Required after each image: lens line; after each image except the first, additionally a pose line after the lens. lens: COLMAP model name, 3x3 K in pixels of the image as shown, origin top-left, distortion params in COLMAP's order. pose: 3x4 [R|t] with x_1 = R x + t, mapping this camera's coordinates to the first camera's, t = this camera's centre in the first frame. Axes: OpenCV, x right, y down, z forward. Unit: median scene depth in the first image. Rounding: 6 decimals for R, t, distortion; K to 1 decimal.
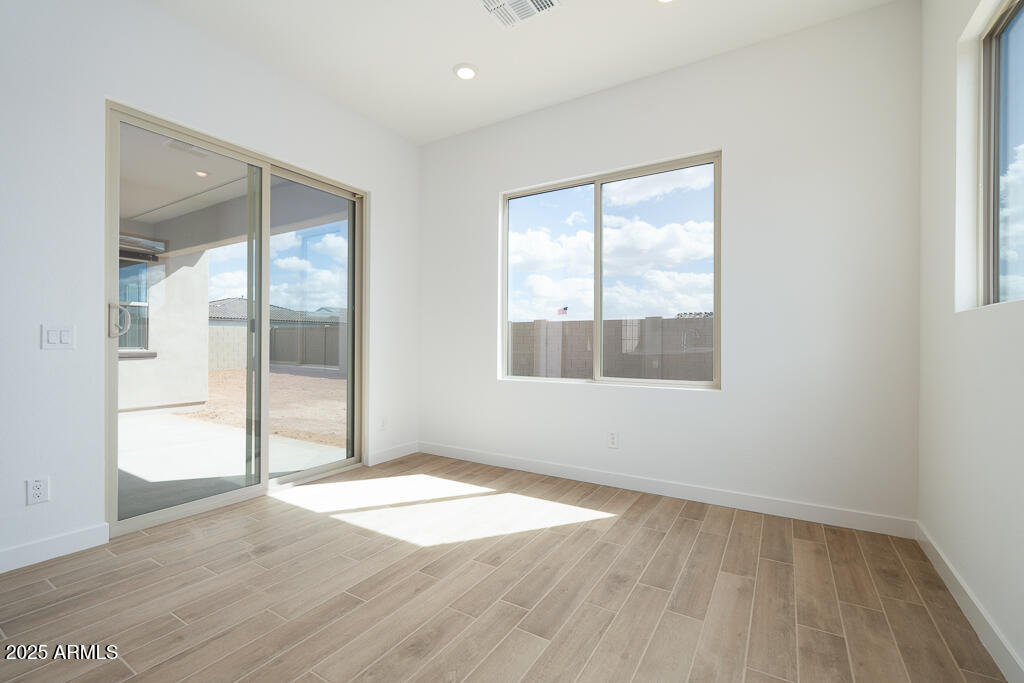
lens RADIAL K [[446.4, 0, 514.5], [0, 446.4, 337.5], [0, 0, 1]] dist [-0.005625, -0.001284]
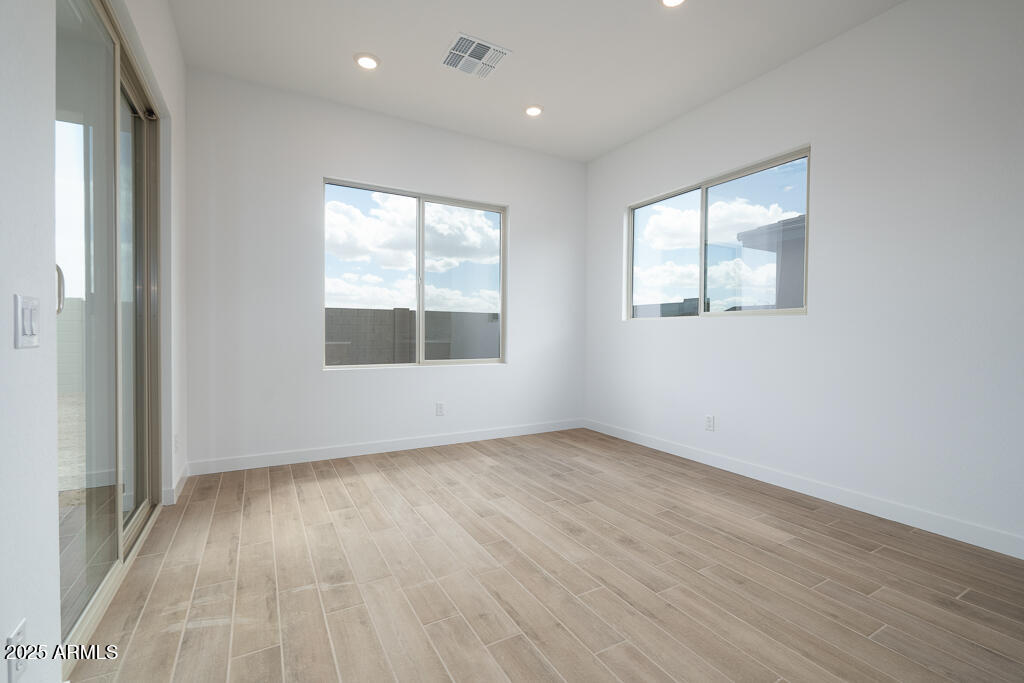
lens RADIAL K [[446.4, 0, 515.1], [0, 446.4, 336.6], [0, 0, 1]] dist [-0.005625, -0.001284]
pose [[0.480364, -0.008748, 0.877026, -1.153407], [-0.013703, 0.999753, 0.017478, -0.000963], [-0.876962, -0.020414, 0.480125, 0.309436]]
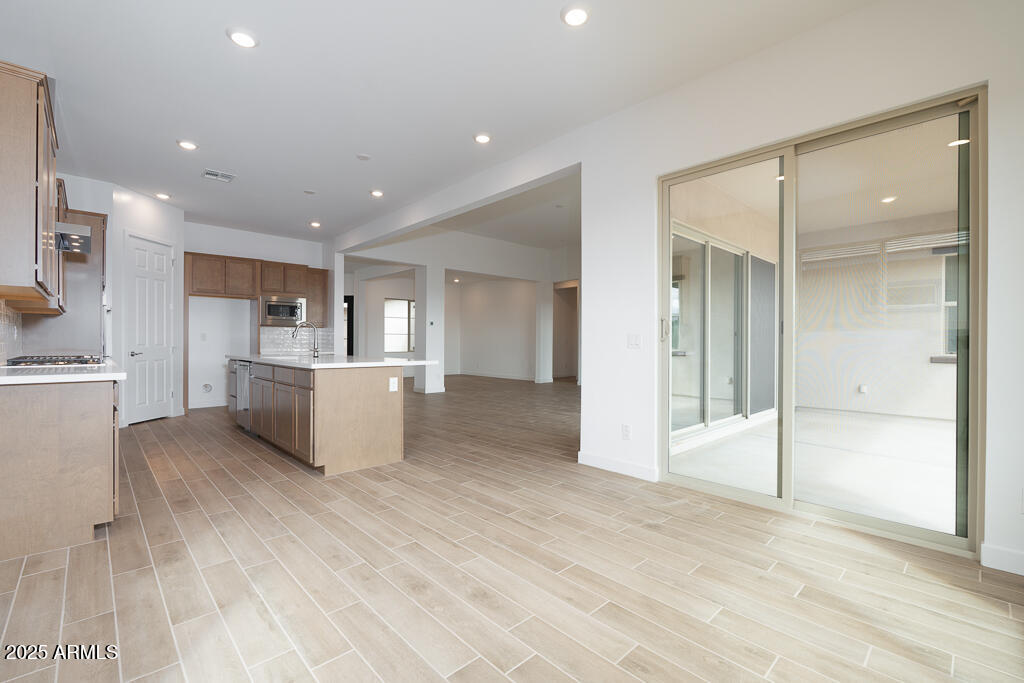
lens RADIAL K [[446.4, 0, 511.5], [0, 446.4, 349.9], [0, 0, 1]] dist [-0.005625, -0.001284]
pose [[-0.264634, 0.008980, -0.964307, 0.631379], [0.001080, 0.999959, 0.009016, 0.014716], [0.964348, 0.001345, -0.264633, 0.961912]]
